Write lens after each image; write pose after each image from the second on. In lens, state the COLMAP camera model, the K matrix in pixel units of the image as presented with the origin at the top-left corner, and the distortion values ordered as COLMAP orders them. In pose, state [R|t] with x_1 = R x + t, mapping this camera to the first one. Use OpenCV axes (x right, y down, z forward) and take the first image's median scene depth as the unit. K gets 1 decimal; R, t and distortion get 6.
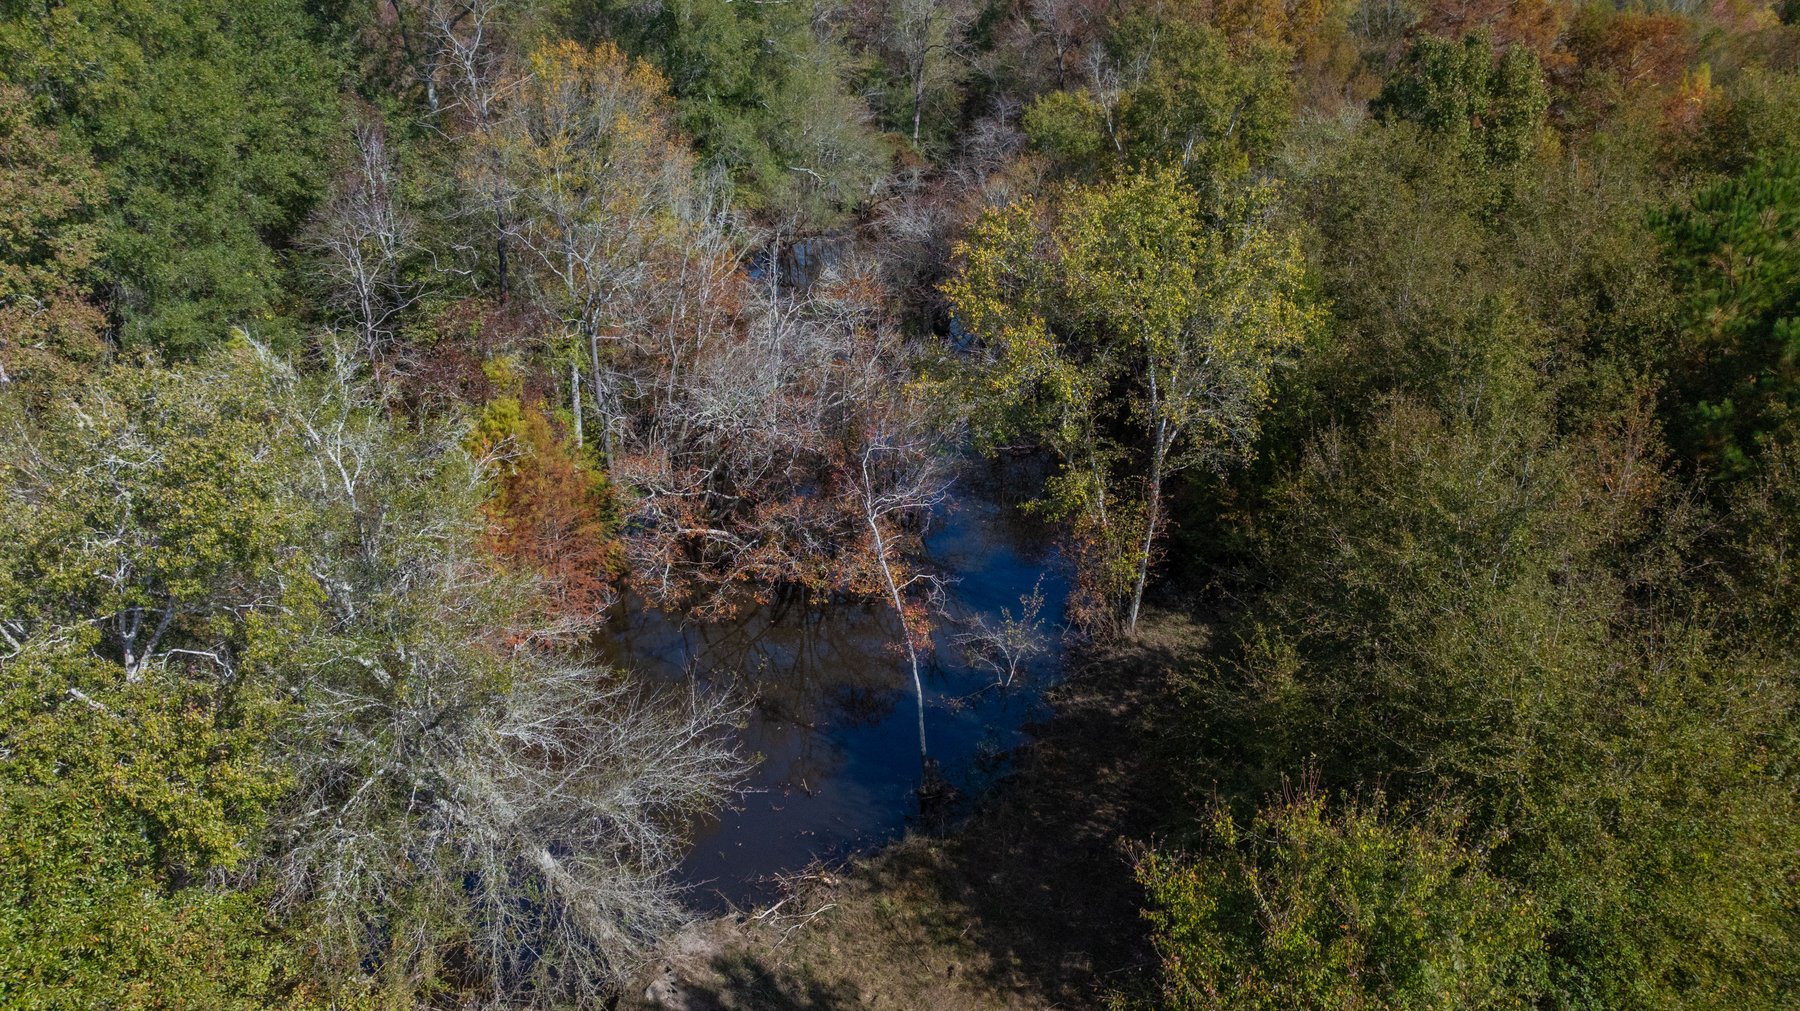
lens RADIAL K [[1222.2, 0, 903.2], [0, 1222.2, 495.2], [0, 0, 1]] dist [-0.036494, 0.030707]
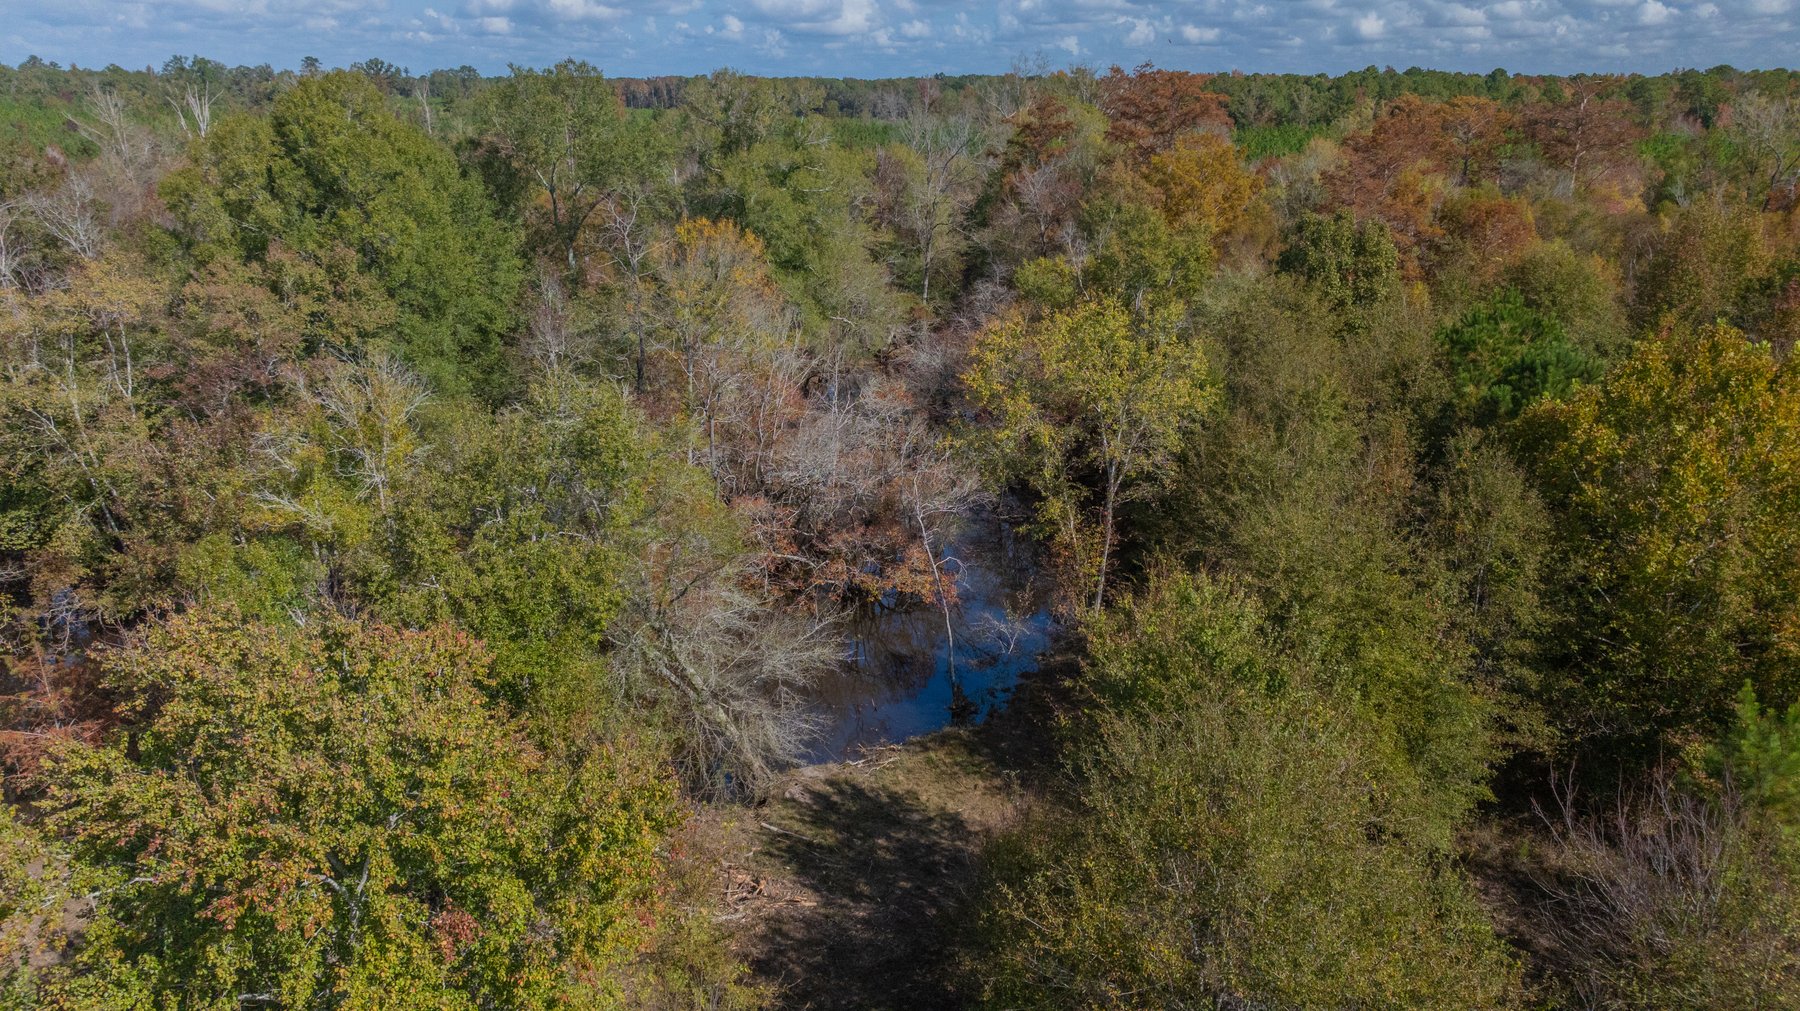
lens RADIAL K [[1222.2, 0, 899.5], [0, 1222.2, 509.1], [0, 0, 1]] dist [-0.036494, 0.030707]
pose [[0.999995, -0.002424, 0.002129, -0.043728], [0.002673, 0.992013, -0.126111, 0.163438], [-0.001806, 0.126116, 0.992014, -0.423143]]
